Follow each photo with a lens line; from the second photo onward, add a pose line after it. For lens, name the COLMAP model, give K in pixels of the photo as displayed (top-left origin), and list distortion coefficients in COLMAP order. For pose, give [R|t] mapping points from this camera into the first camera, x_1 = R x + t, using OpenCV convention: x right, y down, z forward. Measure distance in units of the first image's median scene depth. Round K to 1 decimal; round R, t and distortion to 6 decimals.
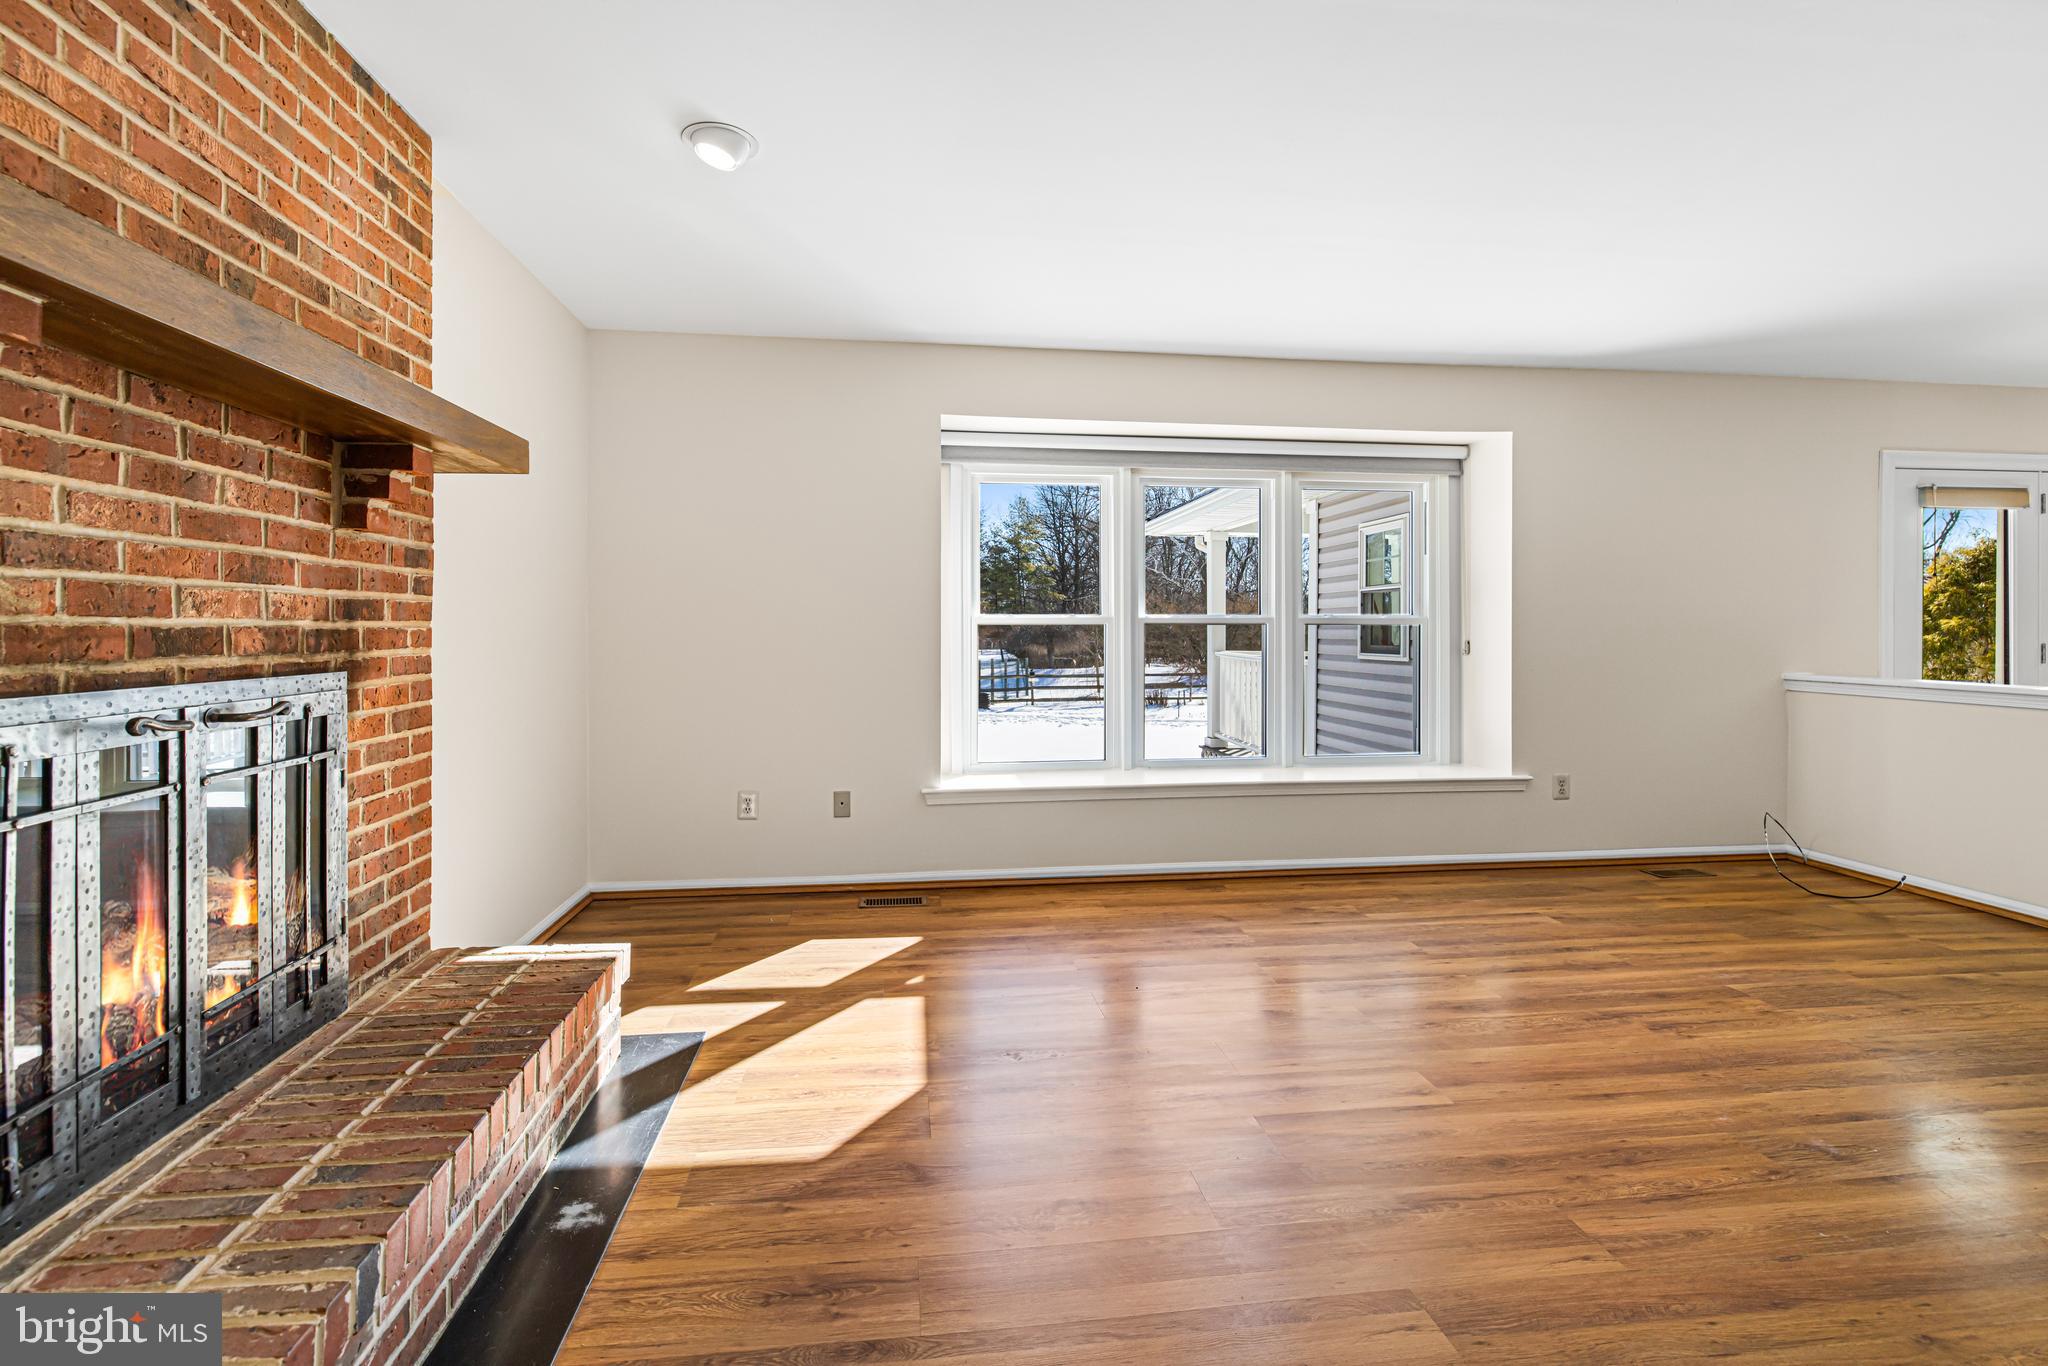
lens RADIAL K [[927.6, 0, 1018.5], [0, 927.6, 624.5], [0, 0, 1]] dist [0.004375, -0.000895]
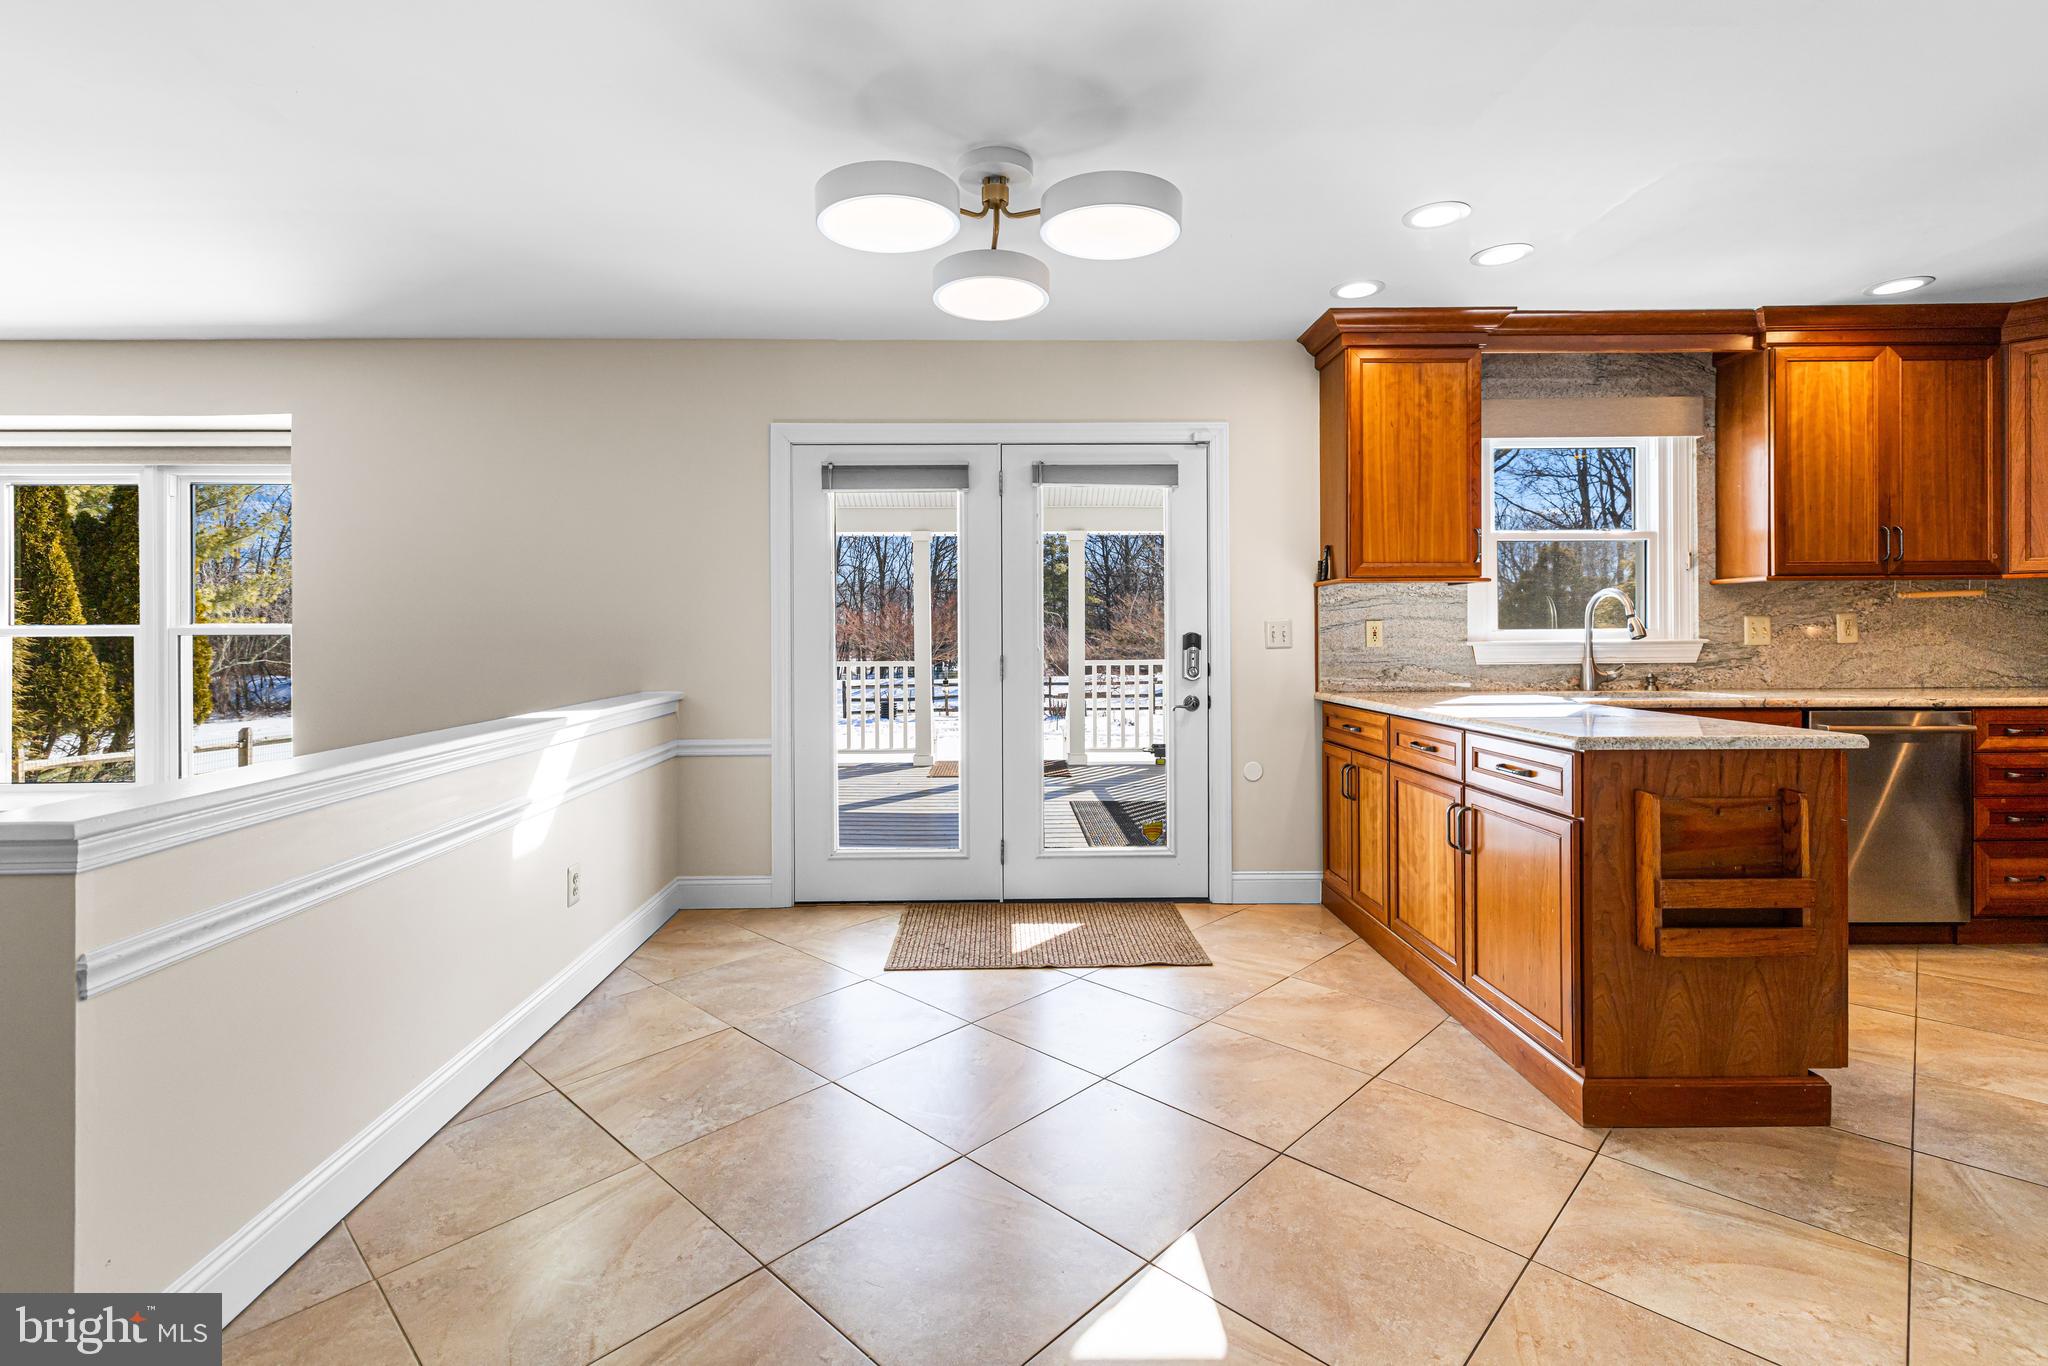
lens RADIAL K [[927.6, 0, 1010.5], [0, 927.6, 639.4], [0, 0, 1]] dist [0.004375, -0.000895]
pose [[0.992537, -0.004041, -0.121878, 2.464066], [0.005079, 0.999953, 0.008201, -0.000750], [0.121840, -0.008759, 0.992511, 0.412145]]
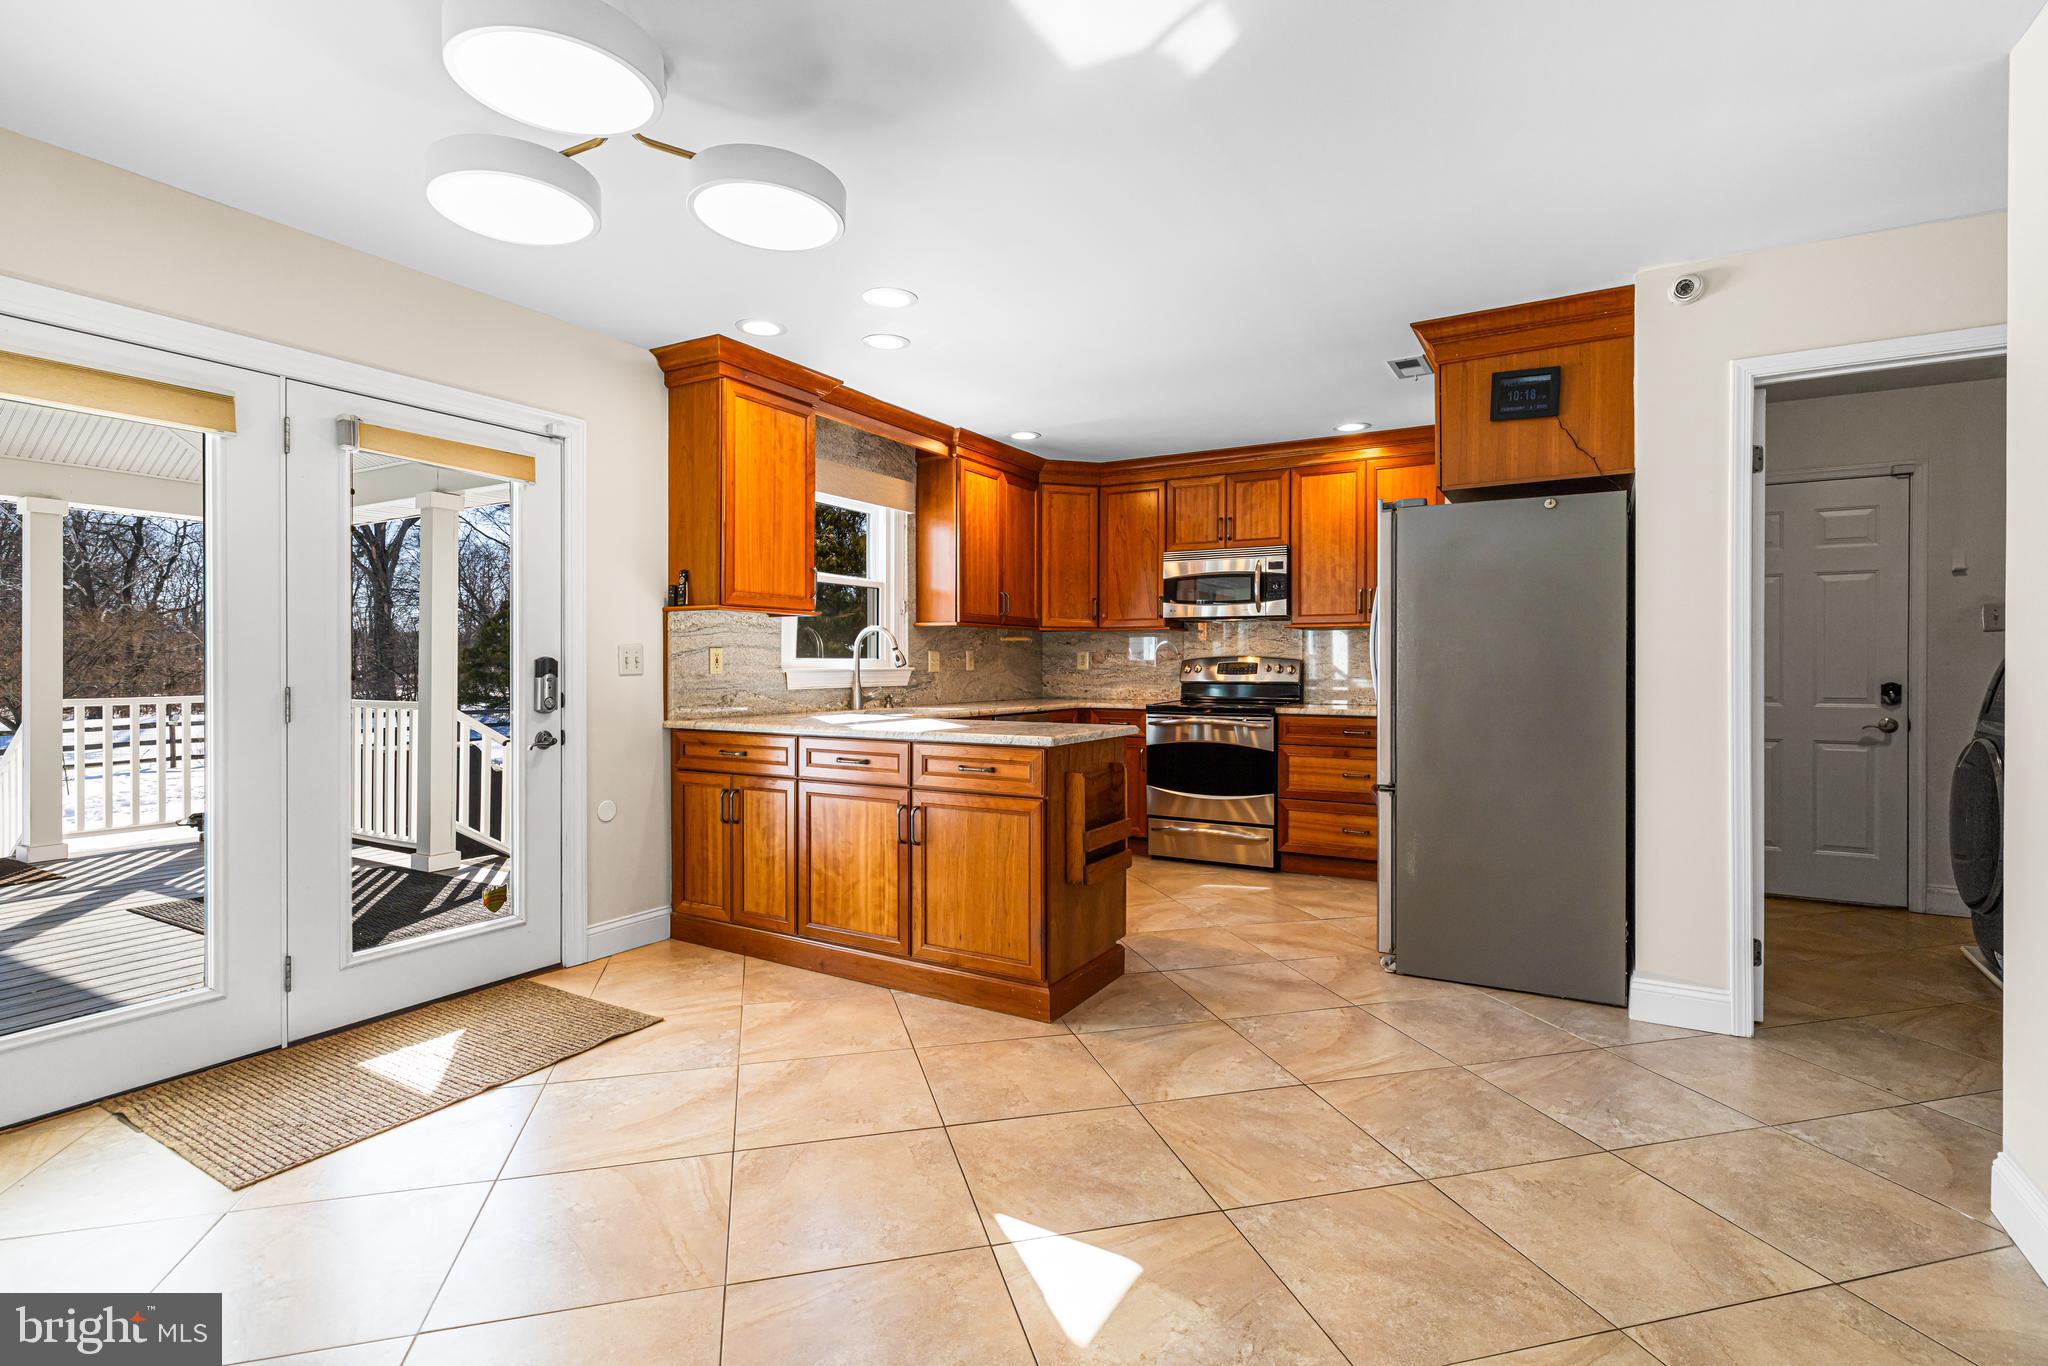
lens RADIAL K [[956.3, 0, 1011.9], [0, 956.3, 673.2], [0, 0, 1]] dist [-0.000725, -0.000003]
pose [[0.616672, -0.004465, 0.787208, 1.879323], [-0.006147, 0.999926, 0.010486, 0.006797], [-0.787196, -0.011305, 0.616599, 0.636901]]
